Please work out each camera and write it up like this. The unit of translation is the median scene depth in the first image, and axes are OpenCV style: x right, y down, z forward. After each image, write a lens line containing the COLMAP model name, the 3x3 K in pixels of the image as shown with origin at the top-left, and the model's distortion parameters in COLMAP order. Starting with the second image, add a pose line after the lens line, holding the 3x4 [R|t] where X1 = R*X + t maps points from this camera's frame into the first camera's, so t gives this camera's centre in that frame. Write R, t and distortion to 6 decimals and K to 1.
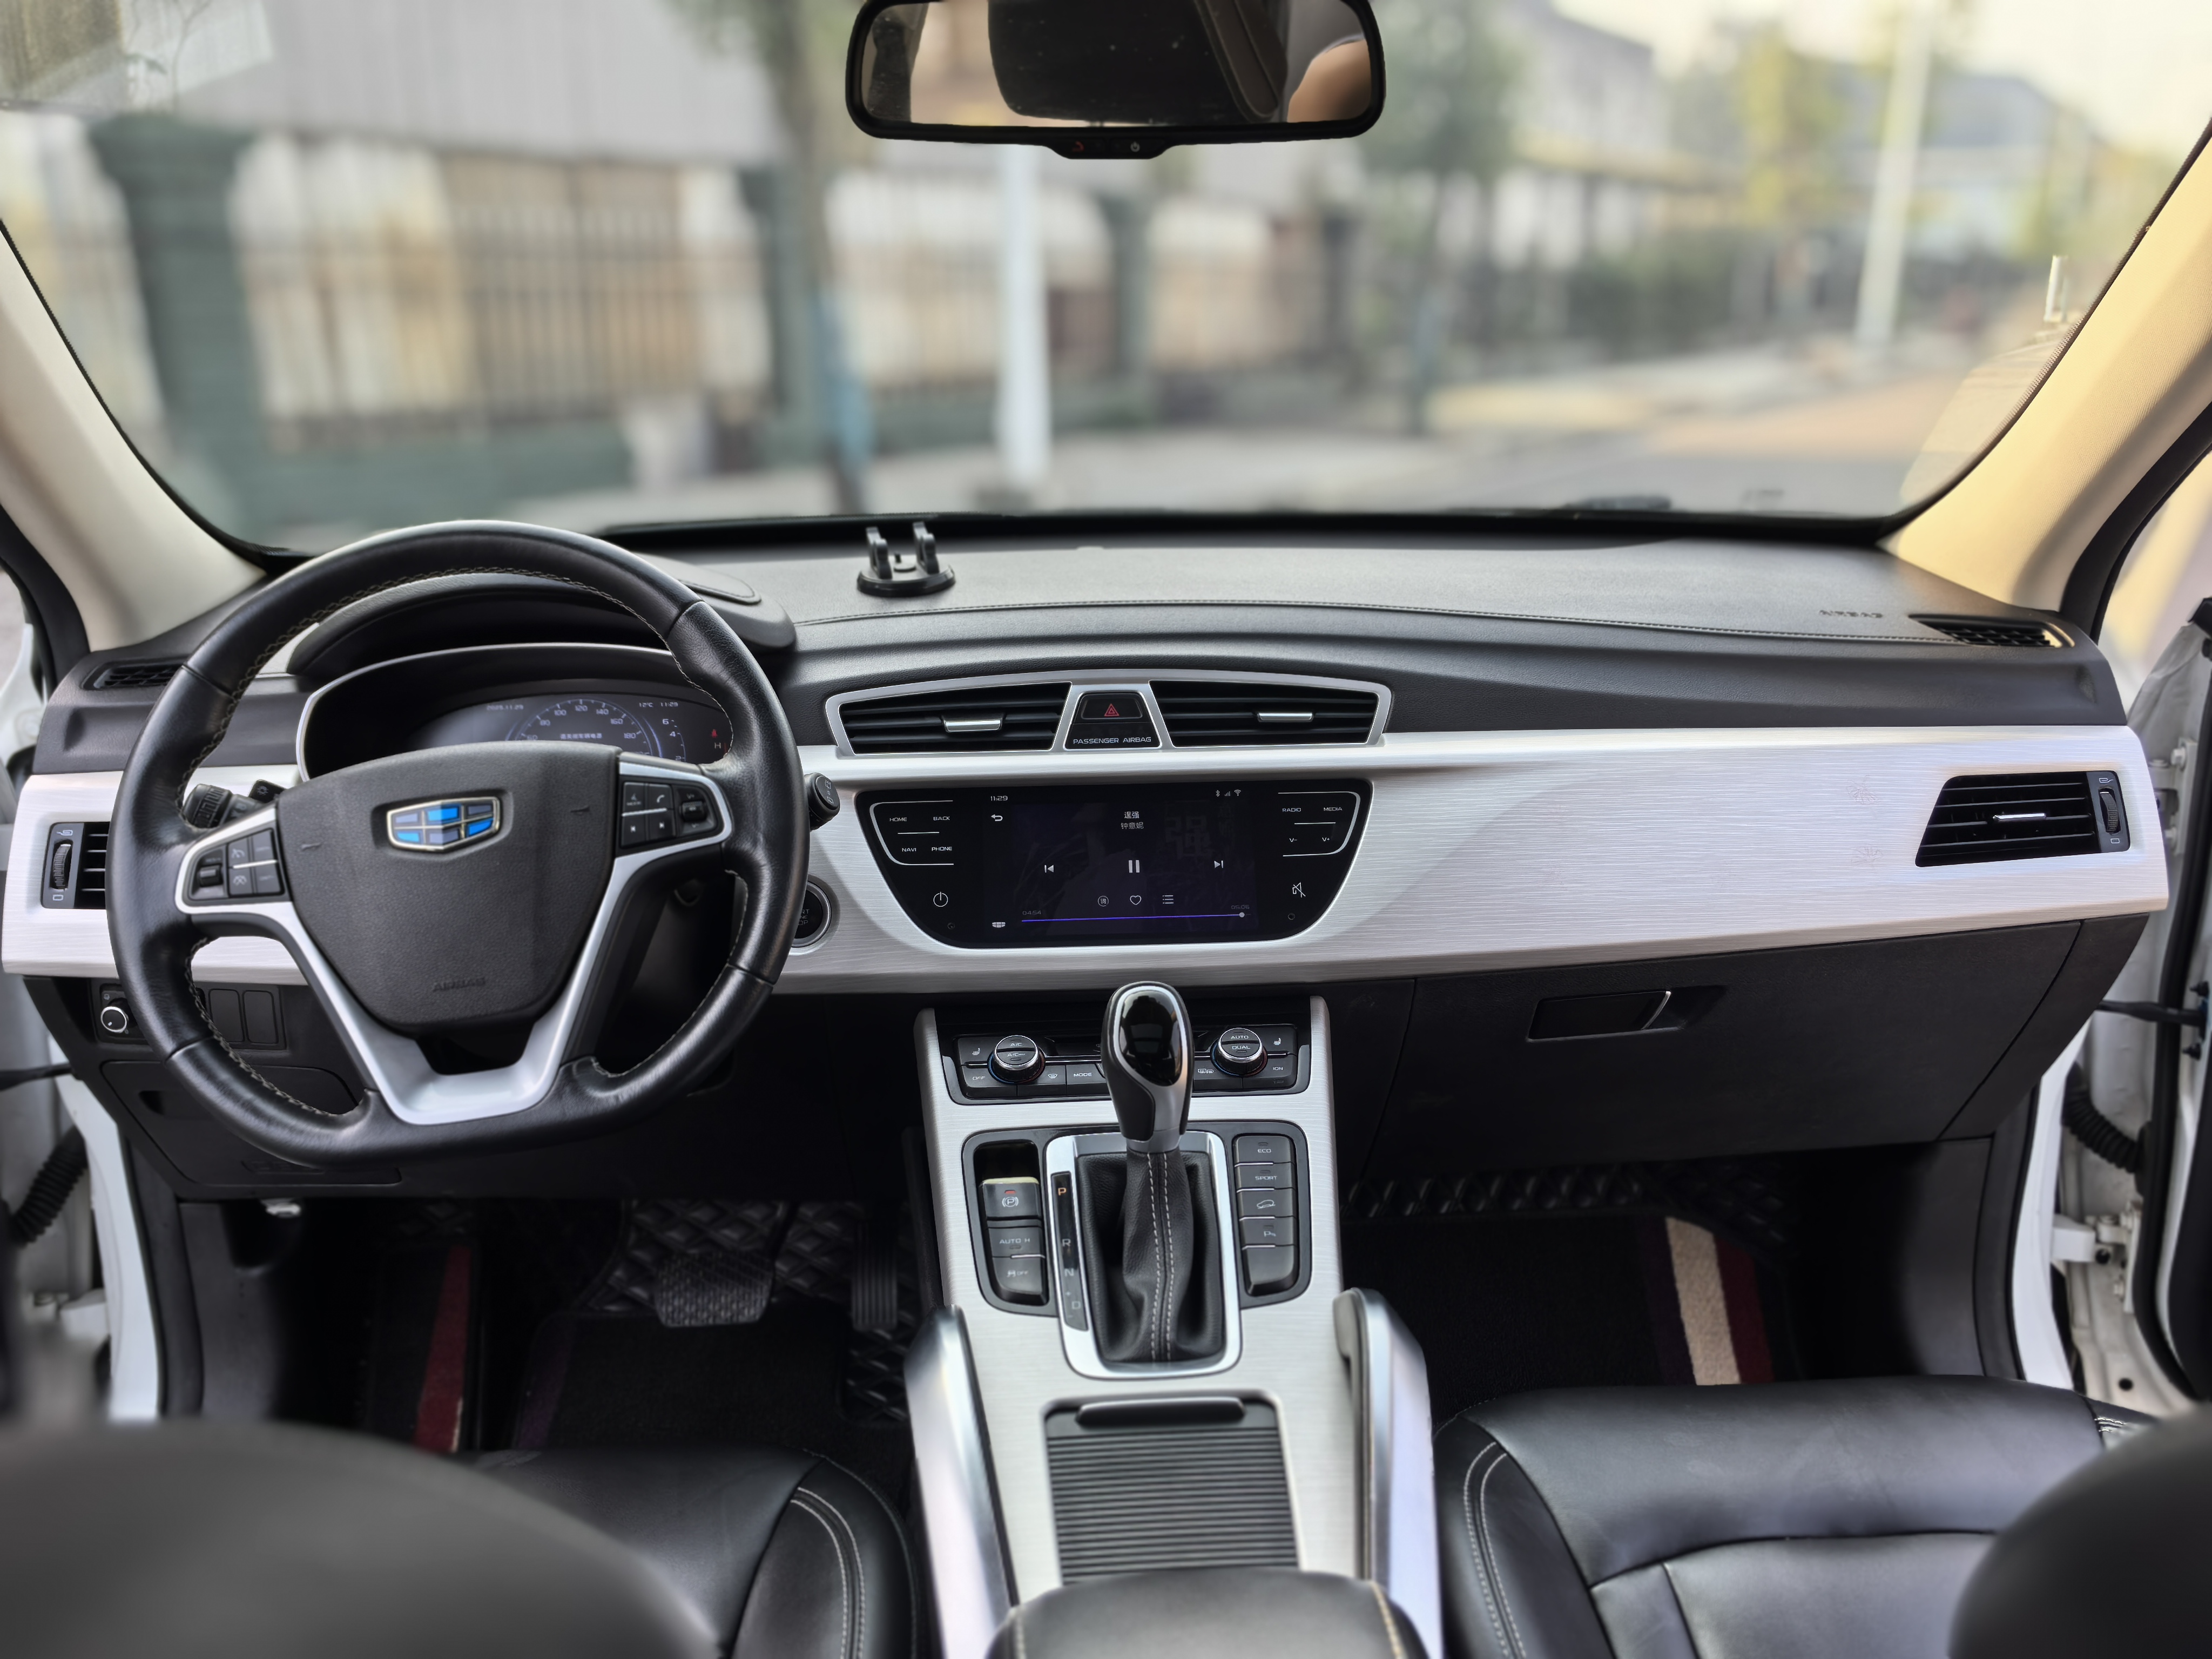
lens RADIAL K [[1746.9, 0, 1110.2], [0, 1746.9, 814.2], [0, 0, 1]] dist [0.078982, -0.107131]
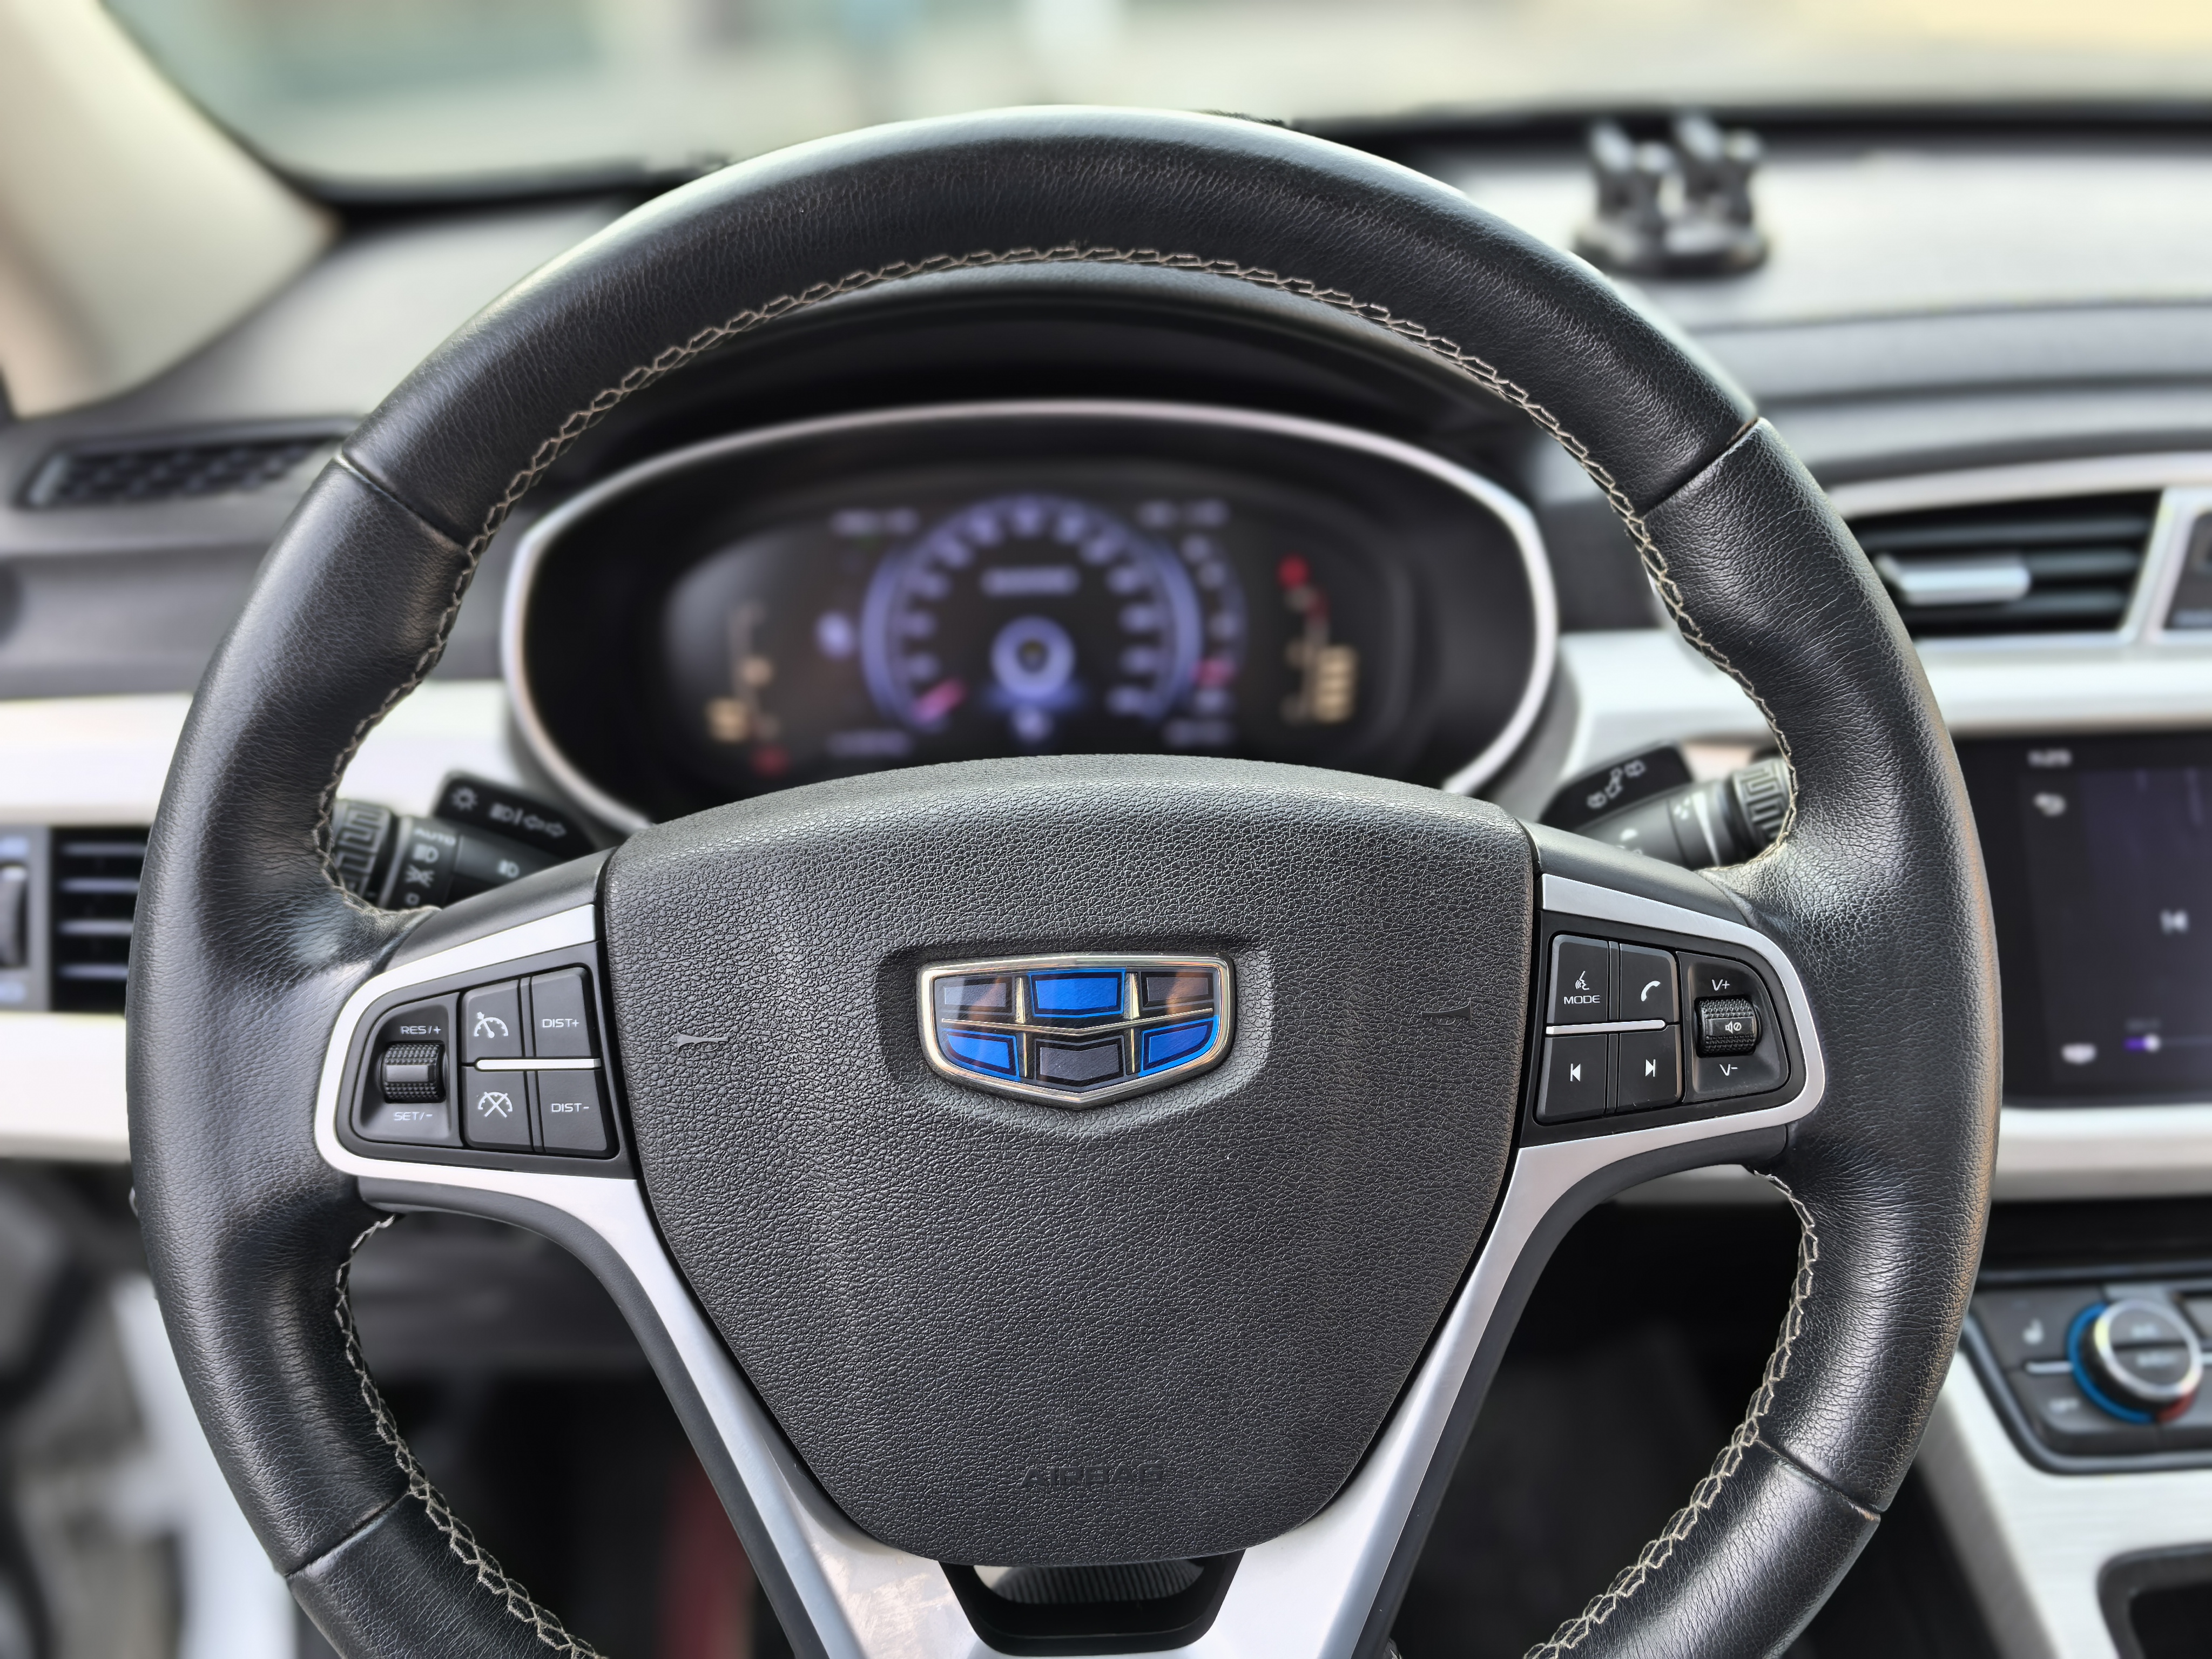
lens RADIAL K [[1746.9, 0, 1110.2], [0, 1746.9, 814.2], [0, 0, 1]] dist [0.078982, -0.107131]
pose [[0.992369, 0.122802, -0.011088, -0.358406], [-0.116499, 0.963282, 0.241899, -0.113836], [0.040386, -0.238761, 0.970238, 0.650145]]
